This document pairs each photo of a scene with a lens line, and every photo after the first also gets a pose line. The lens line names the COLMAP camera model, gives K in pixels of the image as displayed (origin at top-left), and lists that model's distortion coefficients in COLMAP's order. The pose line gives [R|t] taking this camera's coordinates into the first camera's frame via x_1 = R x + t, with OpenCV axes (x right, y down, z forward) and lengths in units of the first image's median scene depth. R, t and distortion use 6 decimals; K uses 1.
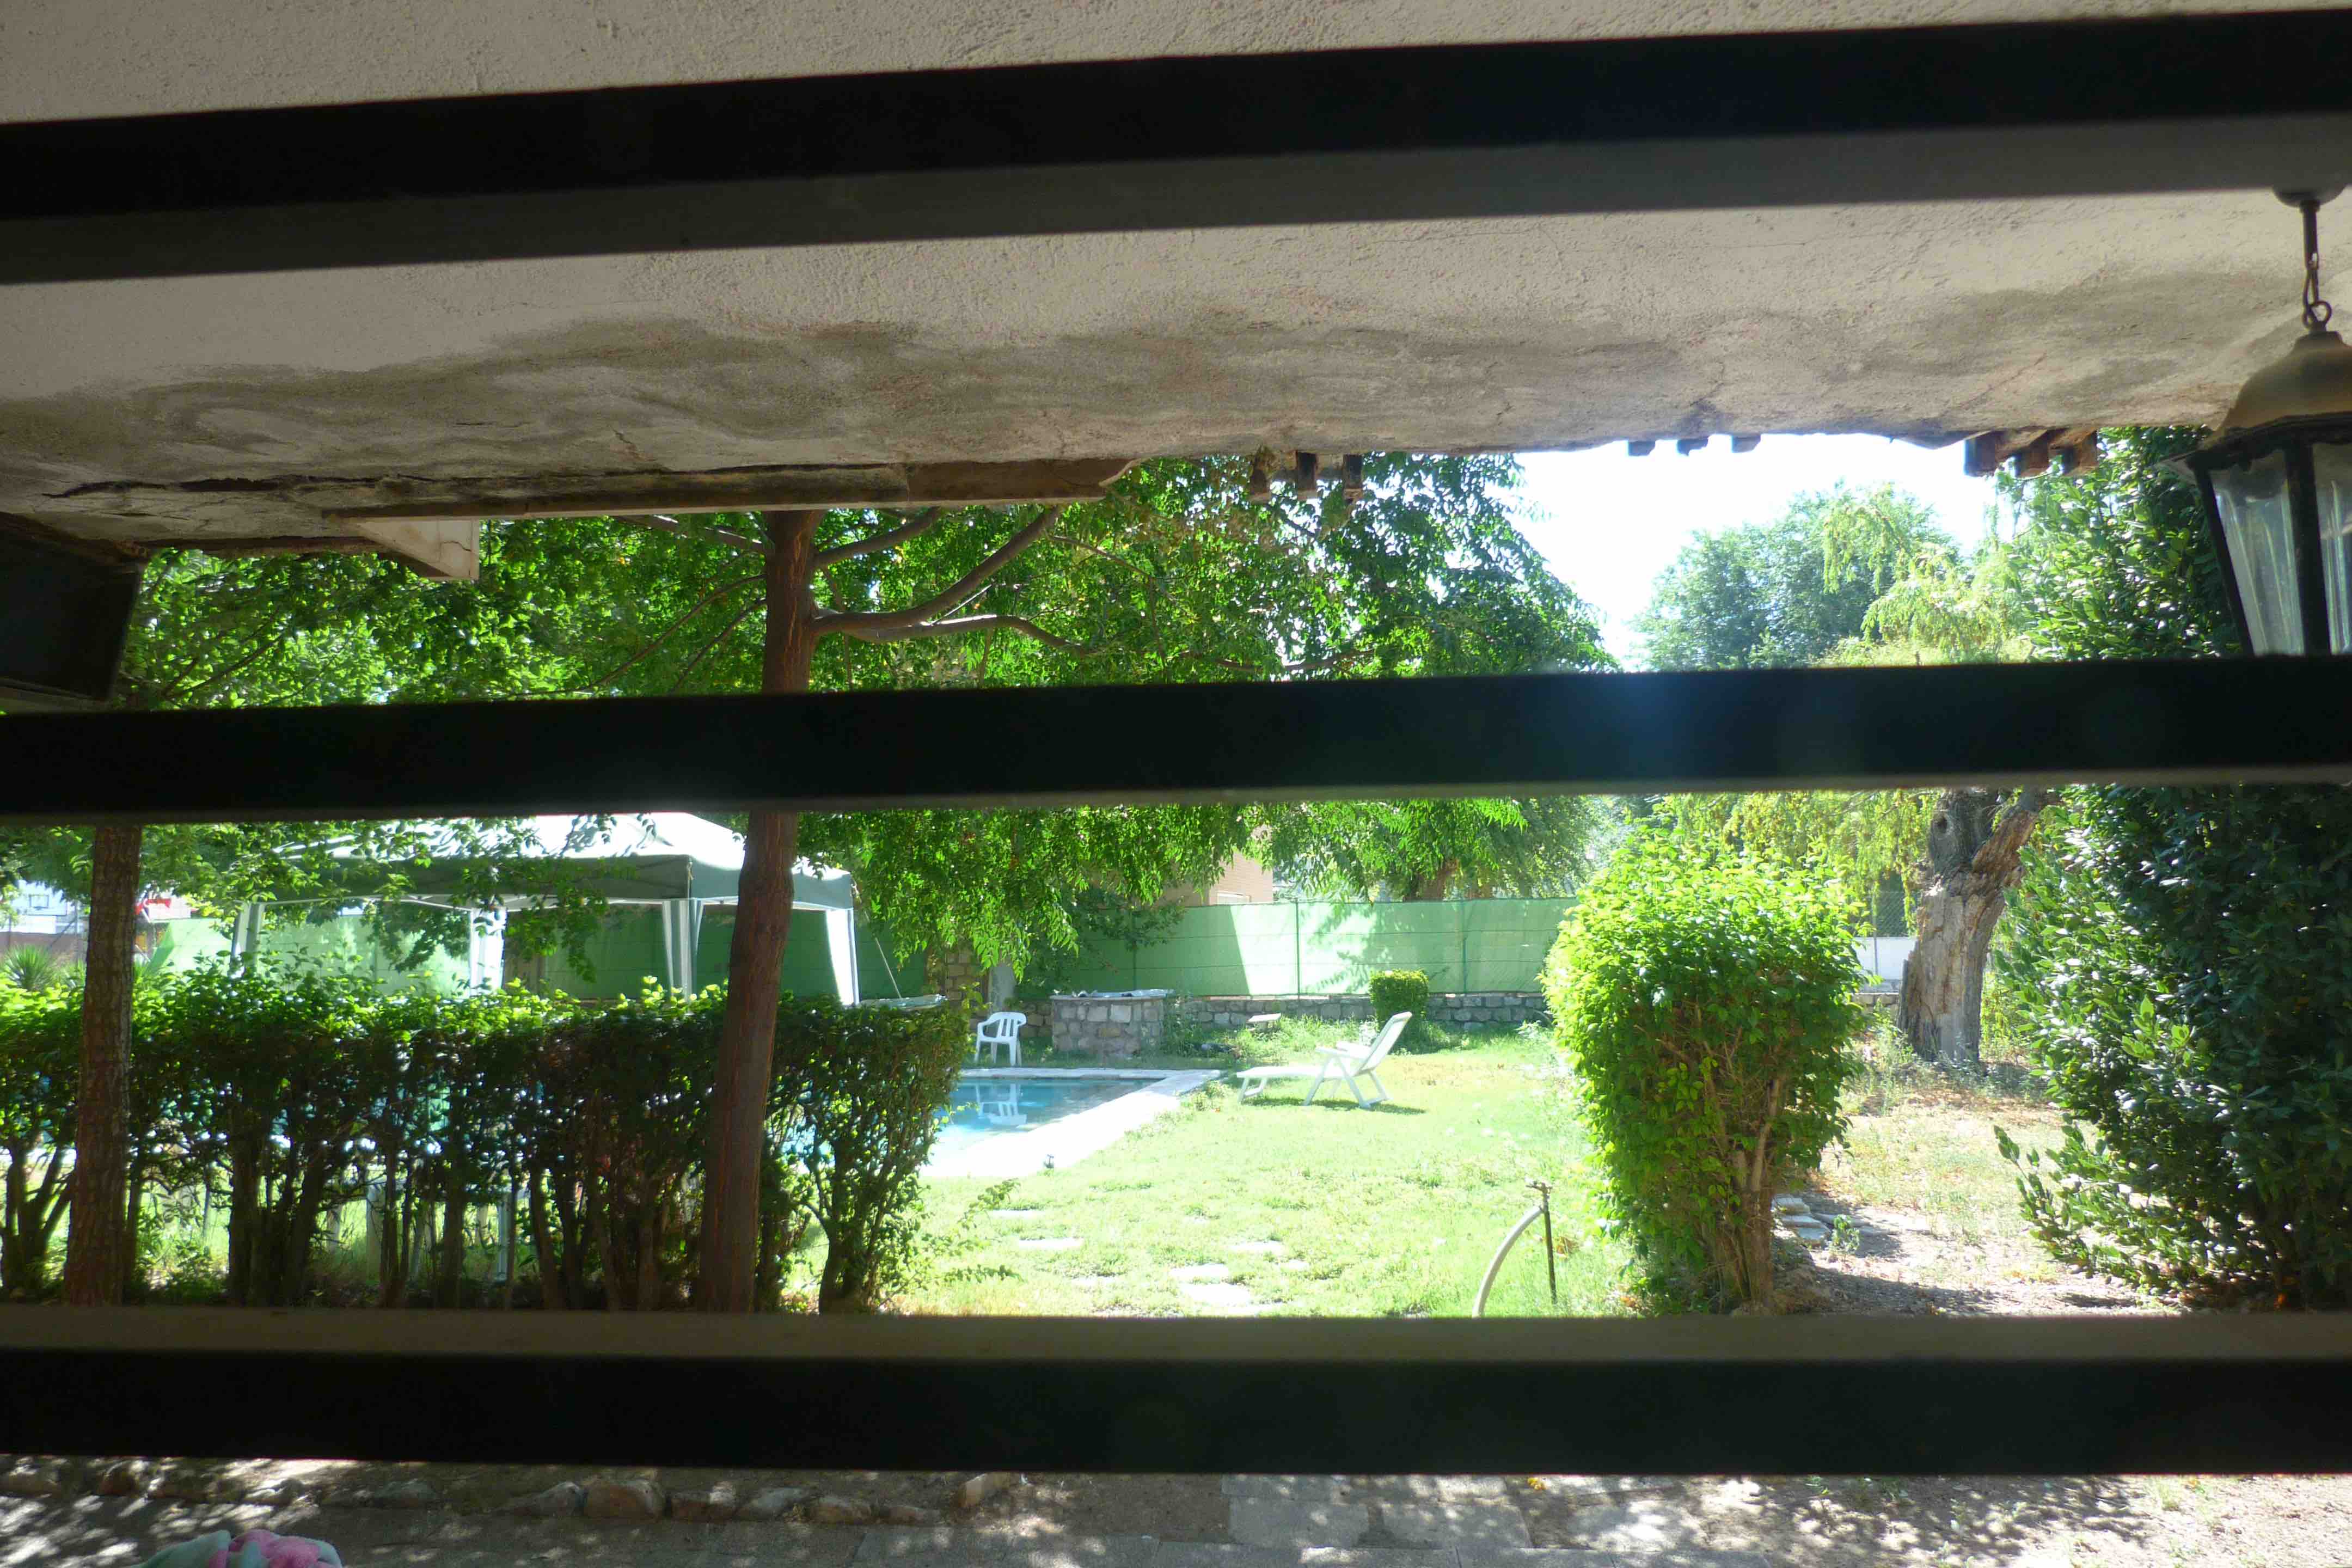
lens RADIAL K [[1764.2, 0, 1182.6], [0, 1764.2, 787.2], [0, 0, 1]] dist [-0.047265, 0.045915]
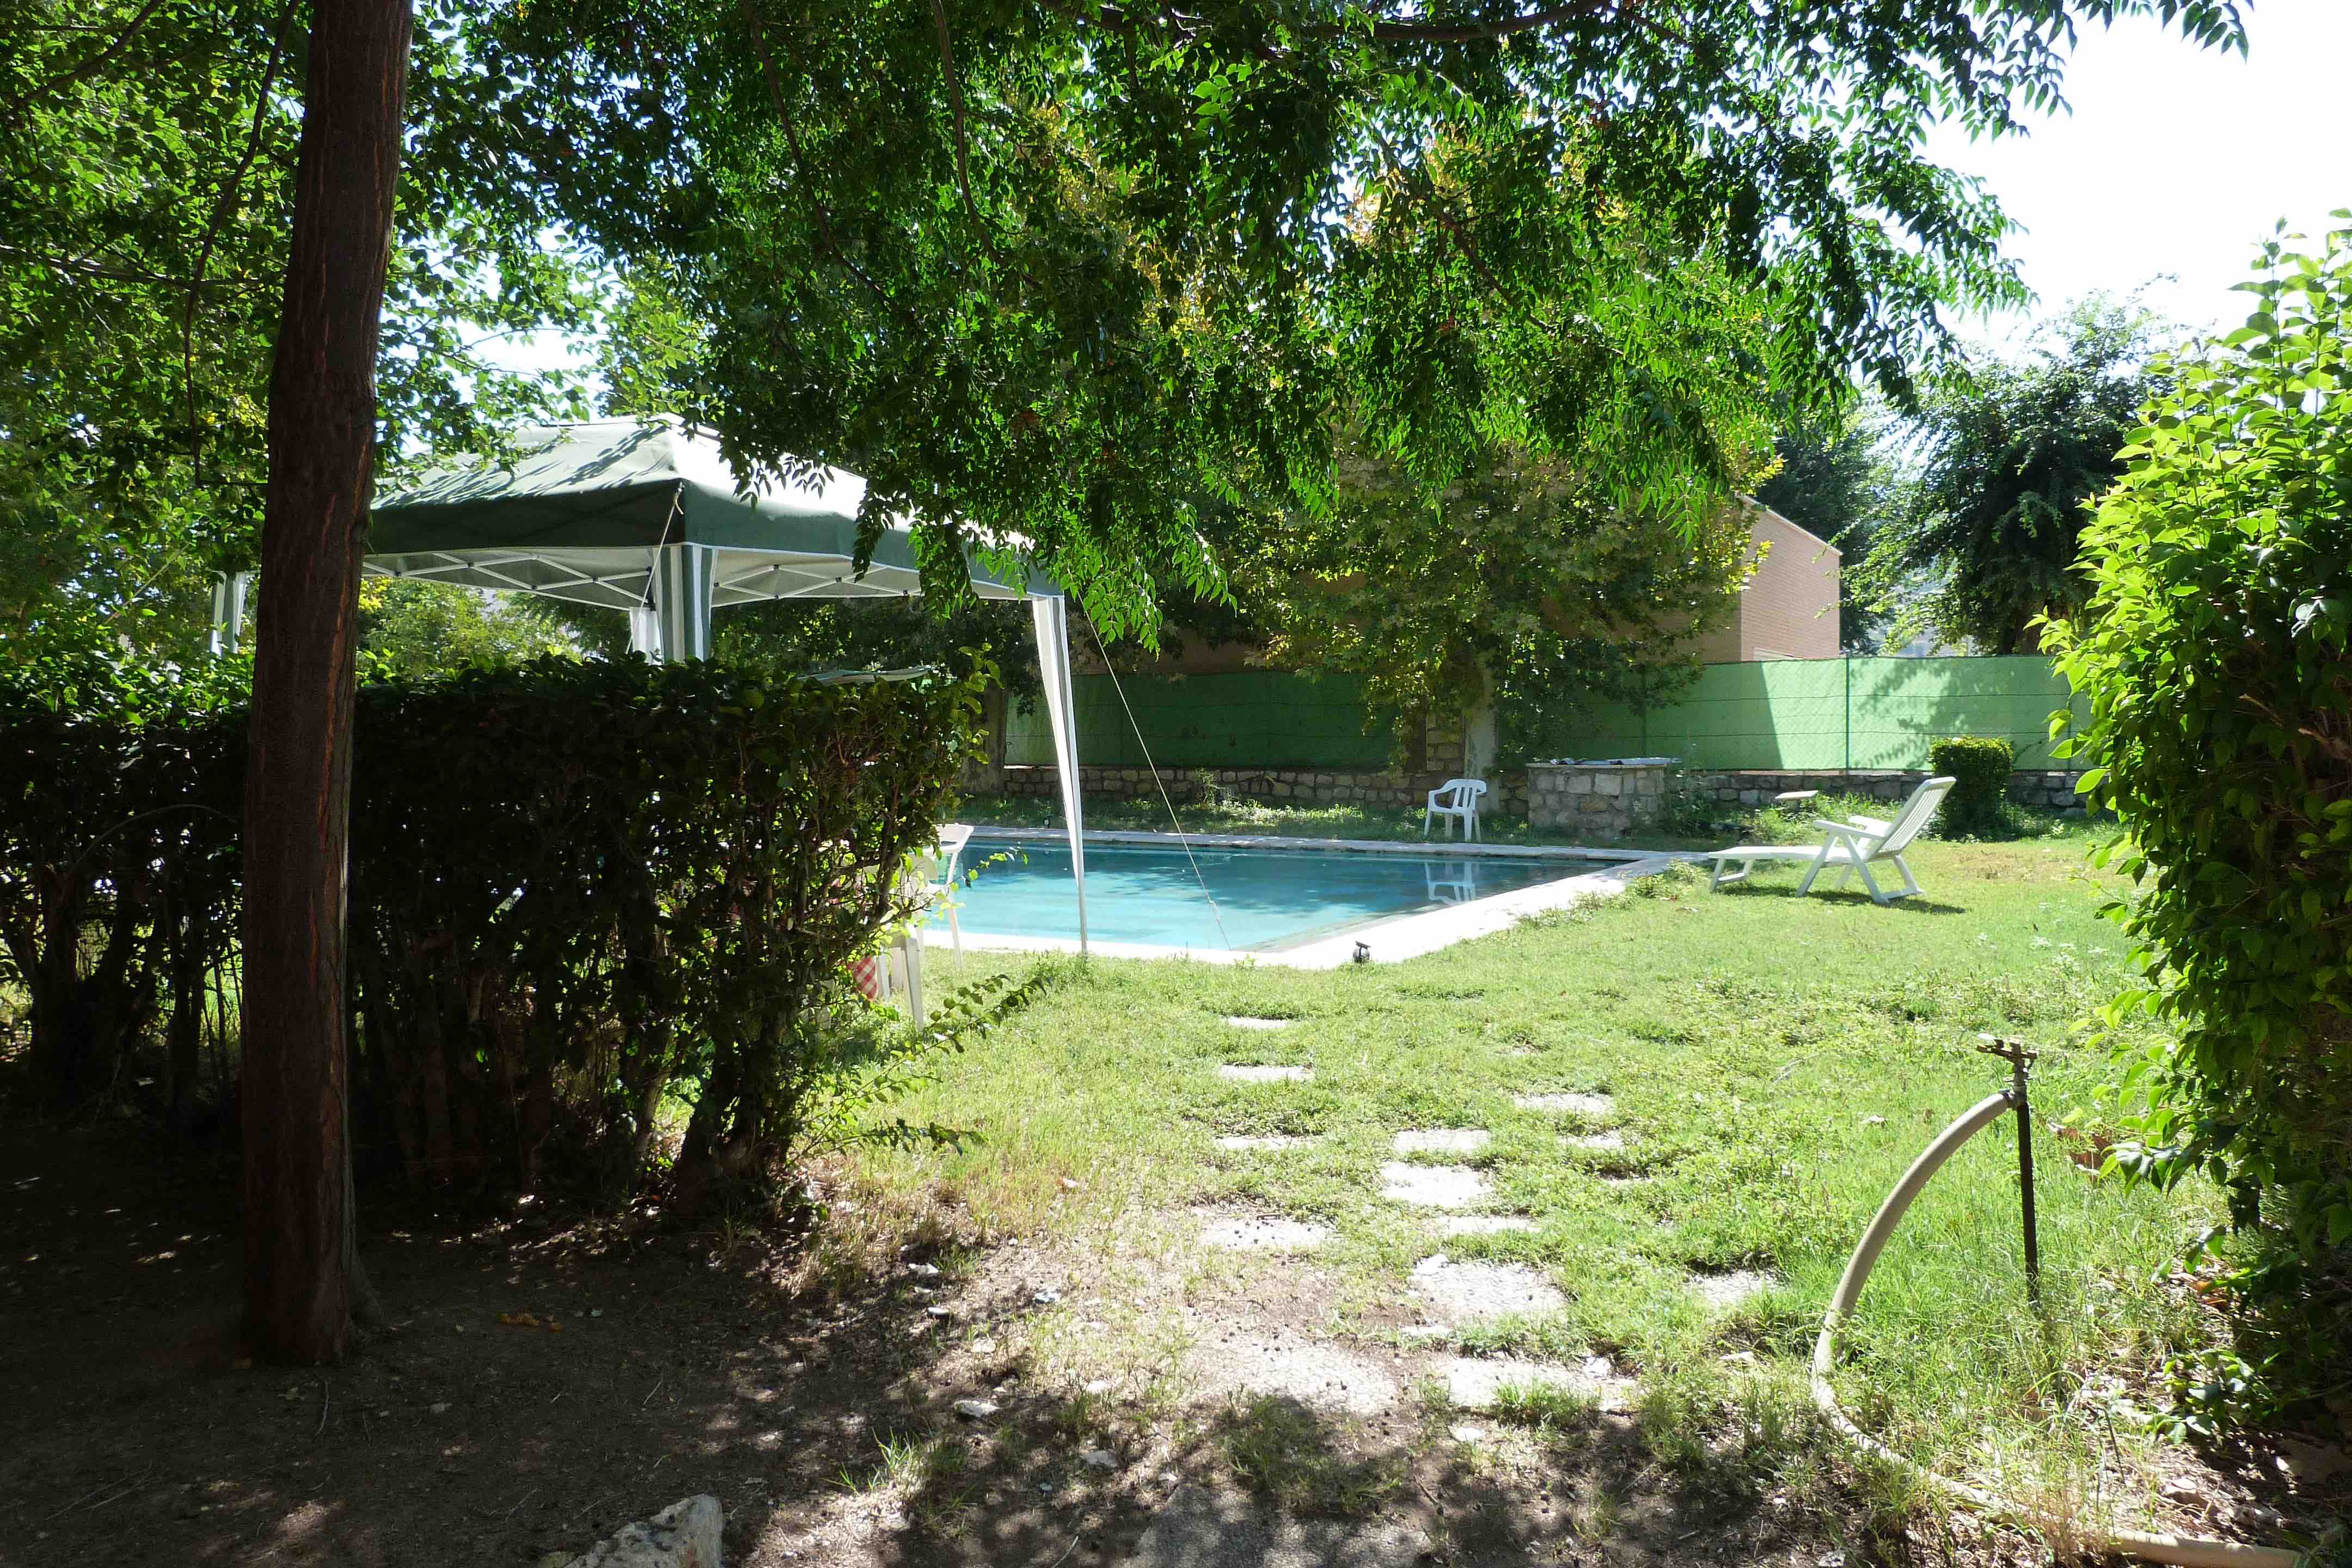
lens RADIAL K [[1764.2, 0, 1182.6], [0, 1764.2, 787.2], [0, 0, 1]] dist [-0.047265, 0.045915]
pose [[0.946389, 0.018994, -0.322470, 0.061134], [0.019271, 0.993172, 0.115056, 0.041761], [0.322454, -0.115102, 0.939561, 0.210386]]
